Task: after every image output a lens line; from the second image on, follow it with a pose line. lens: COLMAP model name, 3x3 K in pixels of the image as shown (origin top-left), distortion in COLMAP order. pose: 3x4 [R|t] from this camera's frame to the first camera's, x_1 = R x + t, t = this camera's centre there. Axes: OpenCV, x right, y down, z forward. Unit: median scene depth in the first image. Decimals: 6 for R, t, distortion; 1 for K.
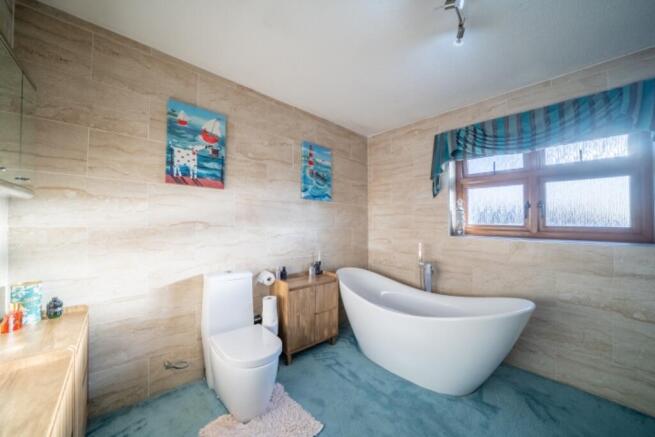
lens RADIAL K [[229.8, 0, 326.2], [0, 229.8, 225.9], [0, 0, 1]] dist [0.000115, -0.000007]
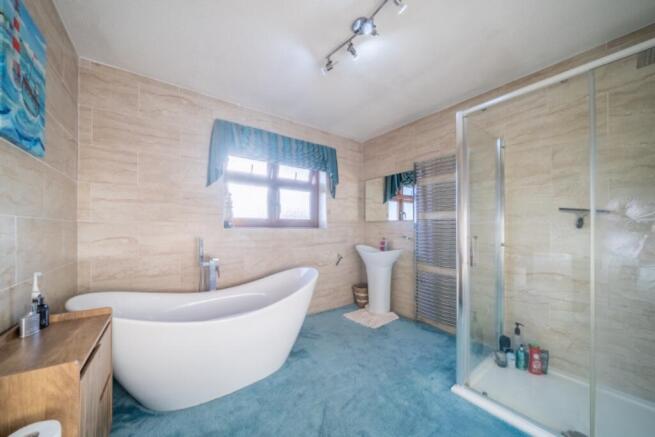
lens RADIAL K [[229.8, 0, 326.2], [0, 229.8, 225.9], [0, 0, 1]] dist [0.000115, -0.000007]
pose [[0.133362, -0.013825, 0.990971, -0.378362], [0.009289, 0.999876, 0.012699, 0.026165], [-0.991024, 0.007511, 0.133474, 0.437163]]
